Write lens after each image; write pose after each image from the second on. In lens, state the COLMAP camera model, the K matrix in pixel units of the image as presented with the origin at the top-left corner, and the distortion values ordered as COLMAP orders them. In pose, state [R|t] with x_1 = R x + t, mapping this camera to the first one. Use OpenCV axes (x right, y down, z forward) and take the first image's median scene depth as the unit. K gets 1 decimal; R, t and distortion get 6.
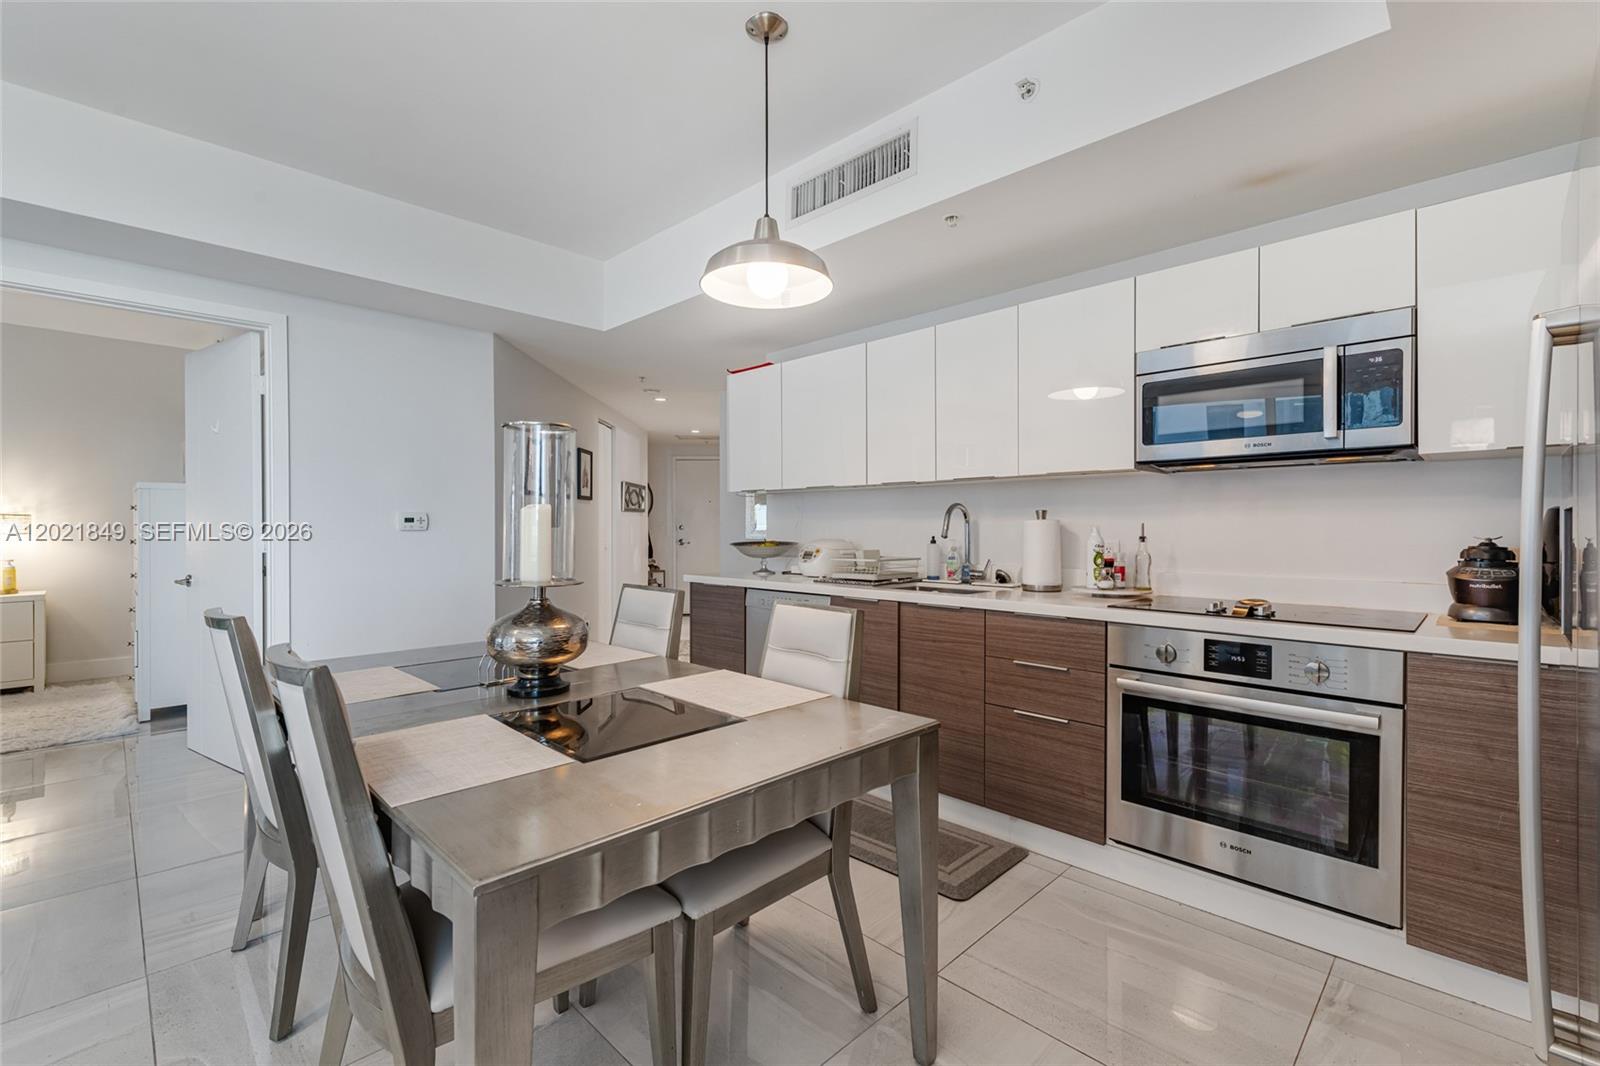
lens RADIAL K [[699.8, 0, 808.0], [0, 699.8, 532.6], [0, 0, 1]] dist [-0.010063, -0.000172]
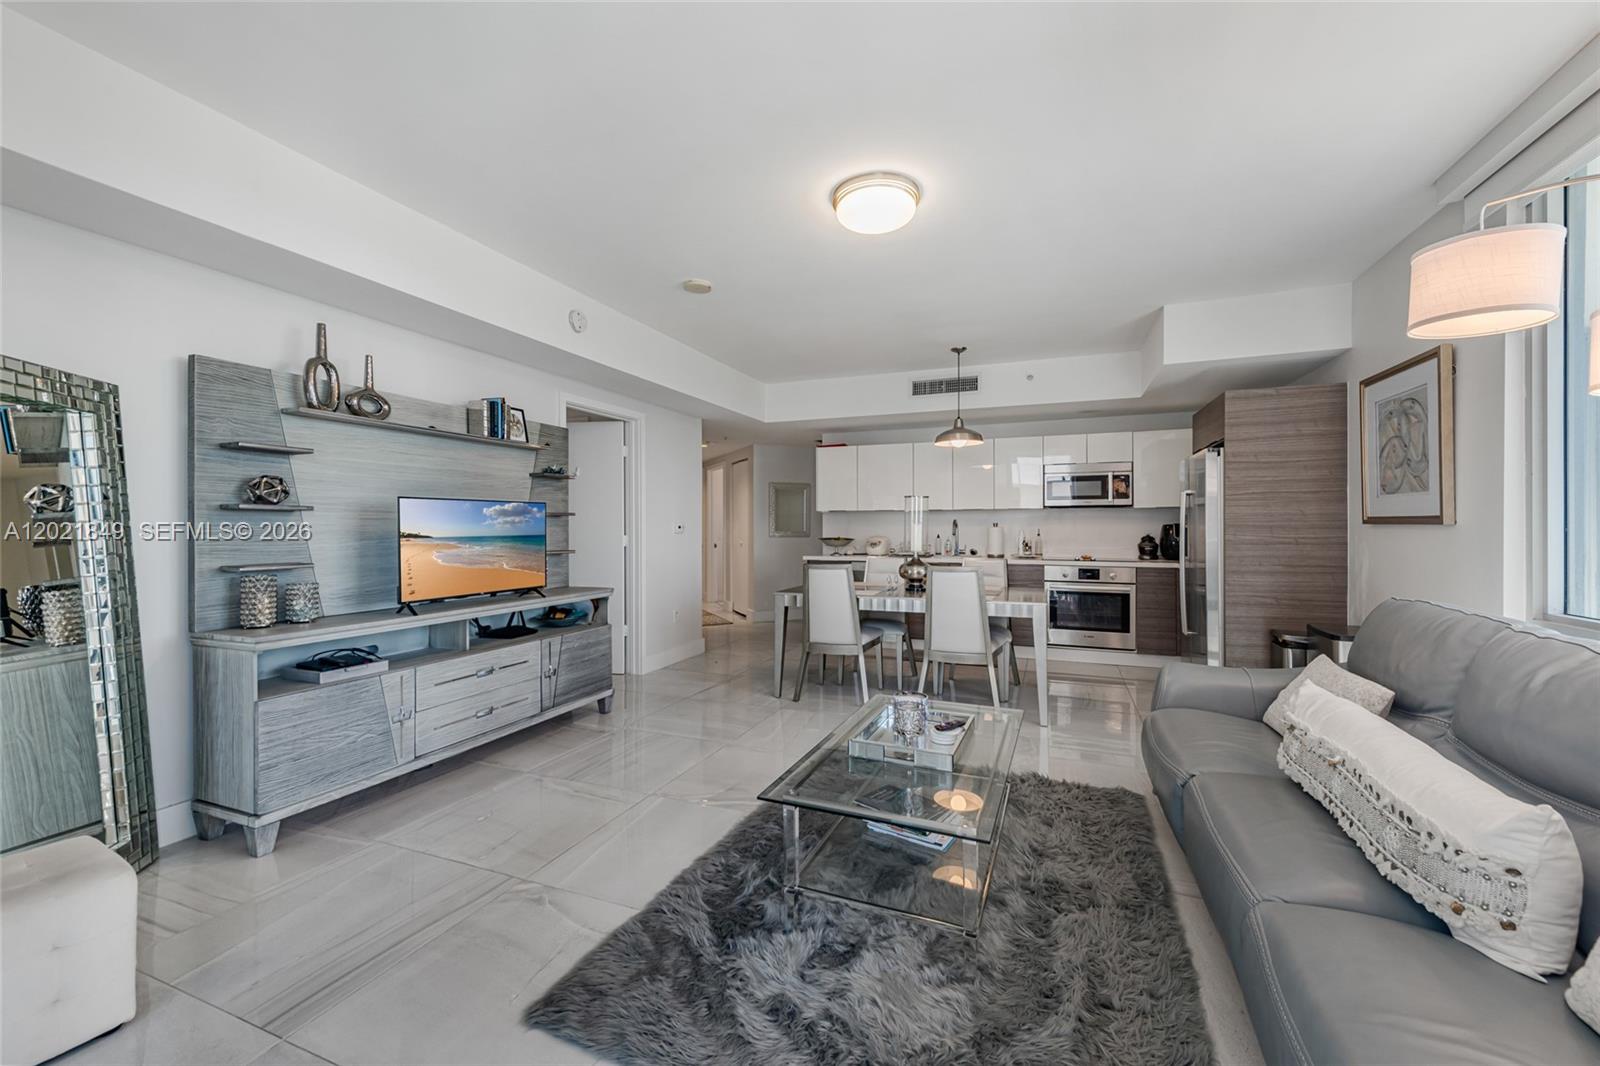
lens RADIAL K [[626.7, 0, 800.0], [0, 626.7, 530.6], [0, 0, 1]] dist [-0.017057, 0.000590]
pose [[0.926612, -0.004183, 0.375996, -1.319718], [0.004261, 0.999991, 0.000625, -0.013077], [-0.375996, 0.001023, 0.926621, -0.879911]]
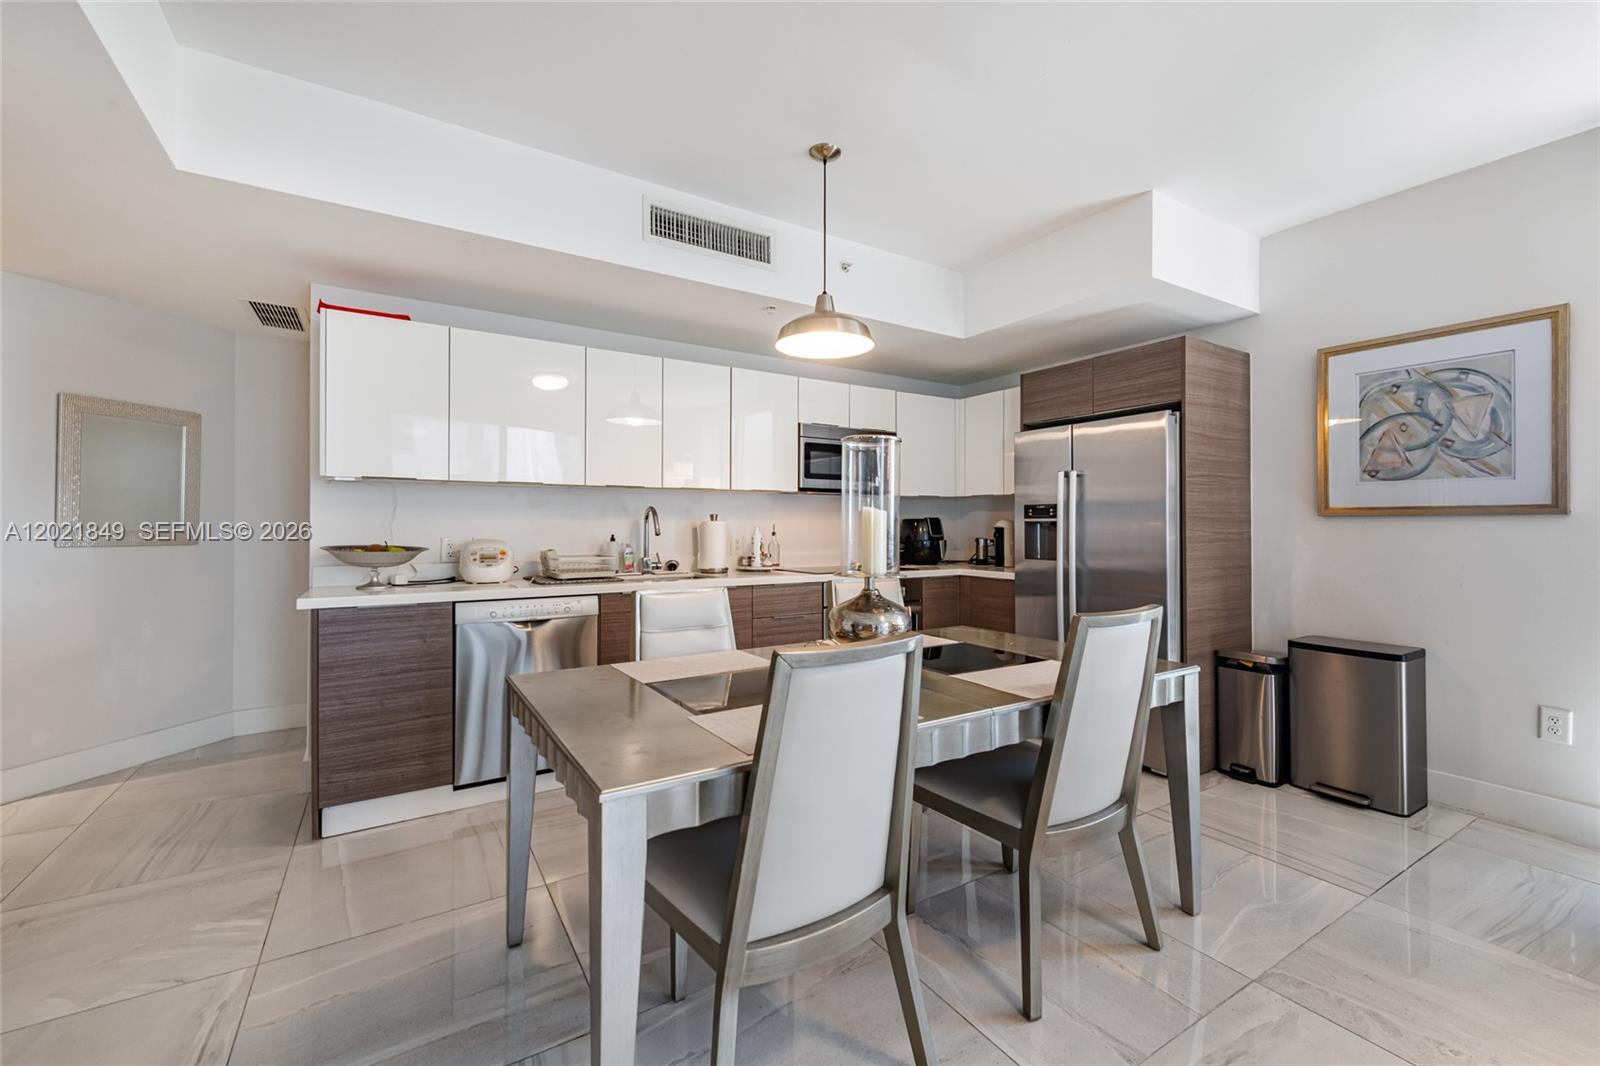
lens RADIAL K [[656.1, 0, 793.9], [0, 656.1, 532.7], [0, 0, 1]] dist [-0.035629, 0.001491]
pose [[0.244498, -0.011089, 0.969586, -1.081710], [0.008598, 0.999920, 0.009268, -0.007725], [-0.969612, 0.006071, 0.244574, 0.643392]]
